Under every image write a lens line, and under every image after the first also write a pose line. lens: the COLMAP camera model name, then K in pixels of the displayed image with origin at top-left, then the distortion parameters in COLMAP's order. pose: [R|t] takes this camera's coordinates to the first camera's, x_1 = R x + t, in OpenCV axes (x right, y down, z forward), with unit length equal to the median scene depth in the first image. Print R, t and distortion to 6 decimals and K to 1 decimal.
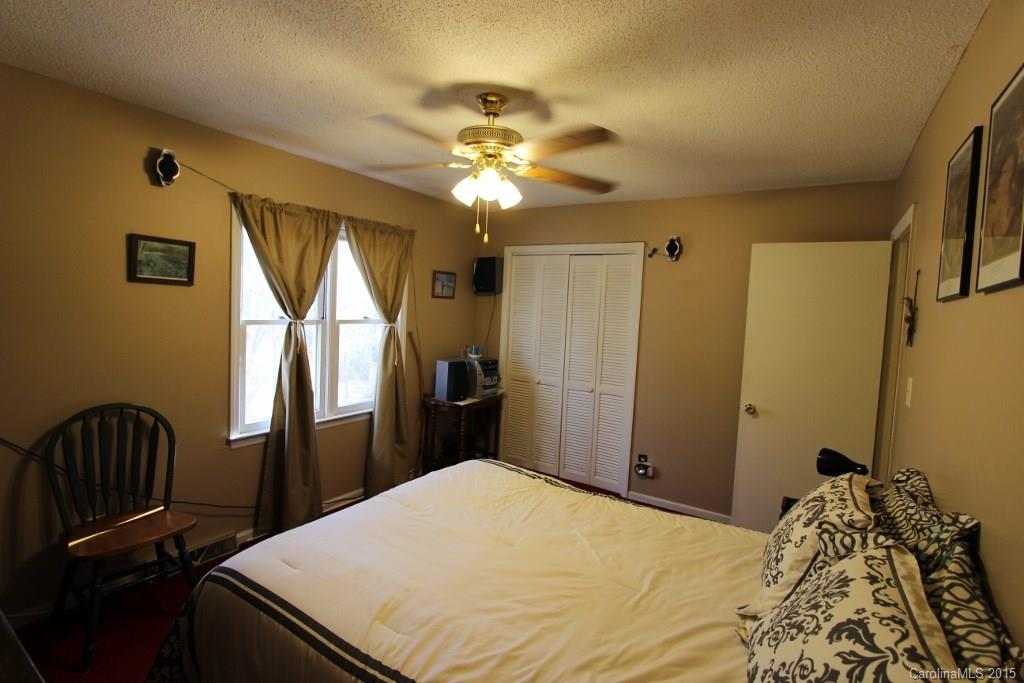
lens RADIAL K [[472.7, 0, 511.7], [0, 472.7, 335.6], [0, 0, 1]] dist [-0.015561, 0.001137]
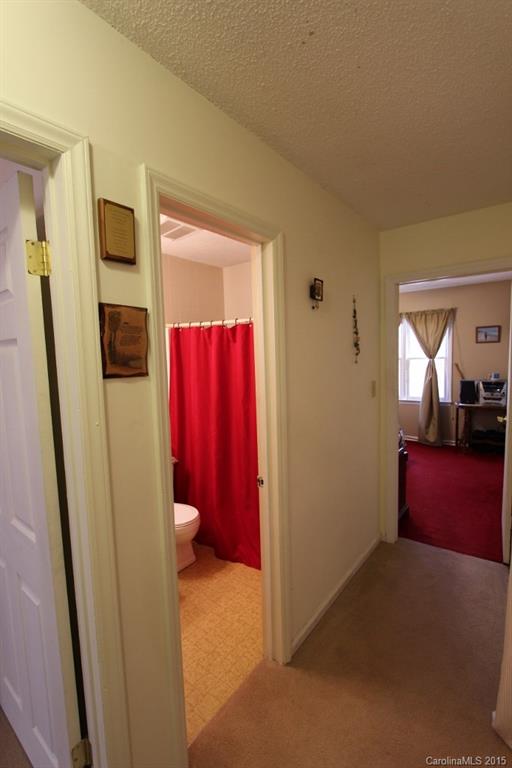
lens RADIAL K [[354.5, 0, 253.6], [0, 354.5, 381.9], [0, 0, 1]] dist [-0.015561, 0.001137]
pose [[-0.074488, 0.052930, -0.995816, 1.167968], [-0.020613, 0.998295, 0.054603, 0.005147], [0.997009, 0.024594, -0.073270, 0.309676]]
